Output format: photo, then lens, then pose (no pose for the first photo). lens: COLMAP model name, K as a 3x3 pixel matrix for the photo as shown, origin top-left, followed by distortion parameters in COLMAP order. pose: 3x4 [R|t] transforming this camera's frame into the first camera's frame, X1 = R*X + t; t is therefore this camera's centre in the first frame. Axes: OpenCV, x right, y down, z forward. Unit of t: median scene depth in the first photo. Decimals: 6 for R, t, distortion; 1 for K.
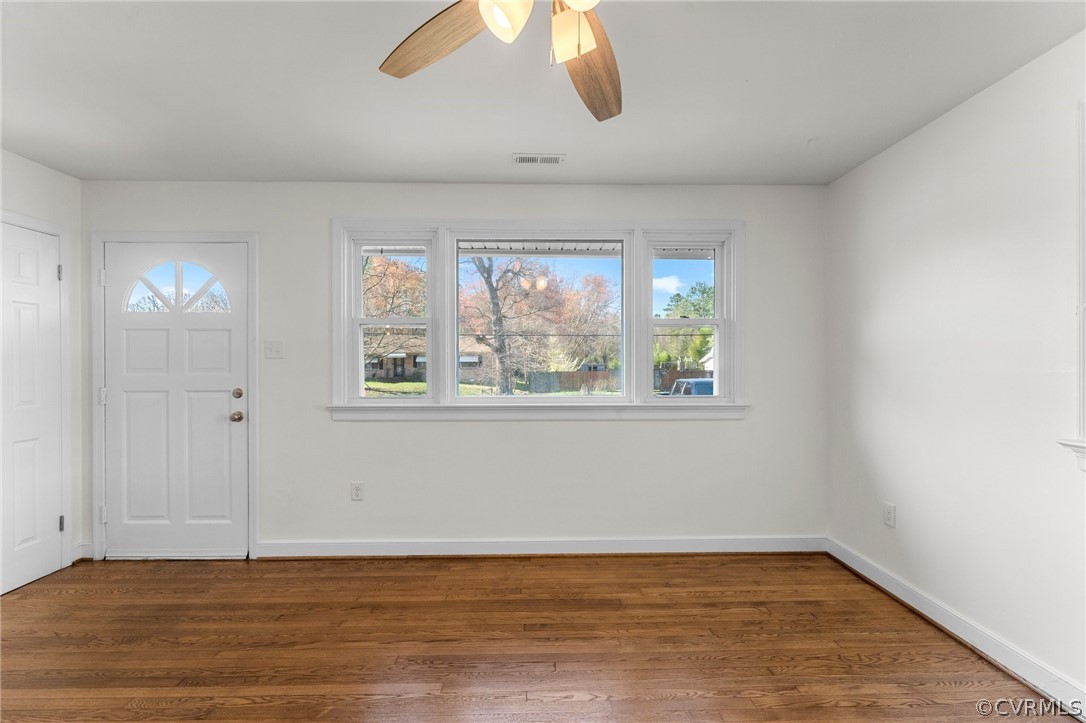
lens RADIAL K [[463.7, 0, 538.0], [0, 463.7, 360.2], [0, 0, 1]] dist [0.000751, 0.000065]
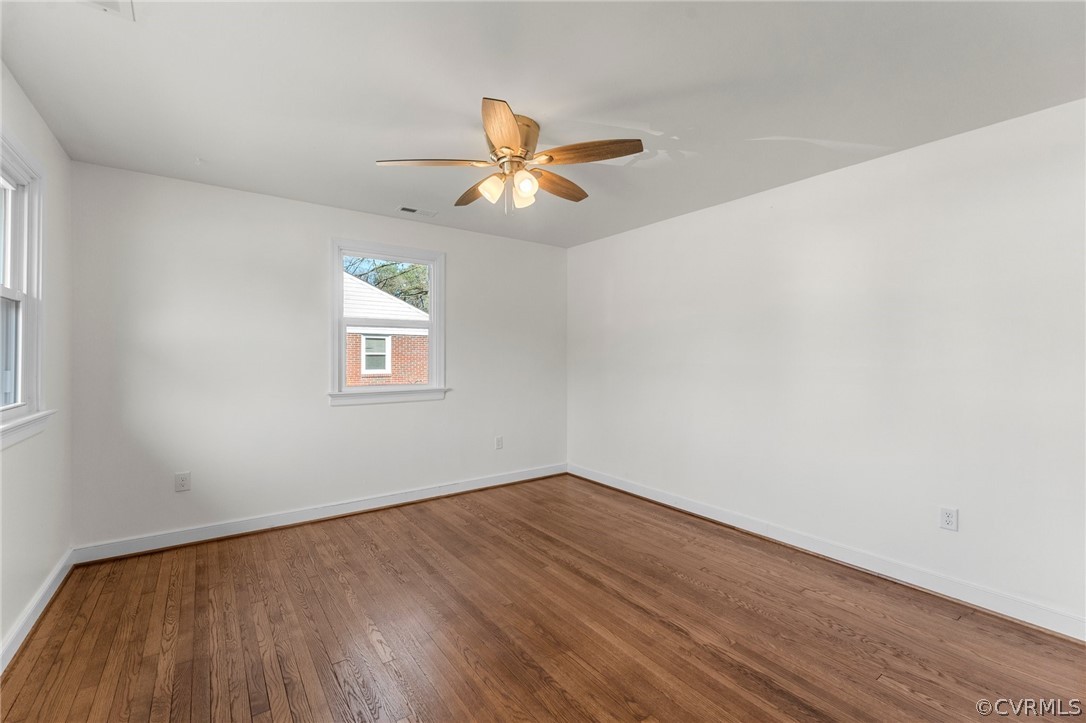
lens RADIAL K [[463.7, 0, 538.0], [0, 463.7, 360.2], [0, 0, 1]] dist [0.000751, 0.000065]
pose [[-0.564978, -0.003437, 0.825099, -0.780594], [-0.003924, 0.999991, 0.001478, 0.007506], [-0.825097, -0.002402, -0.564987, 0.925515]]
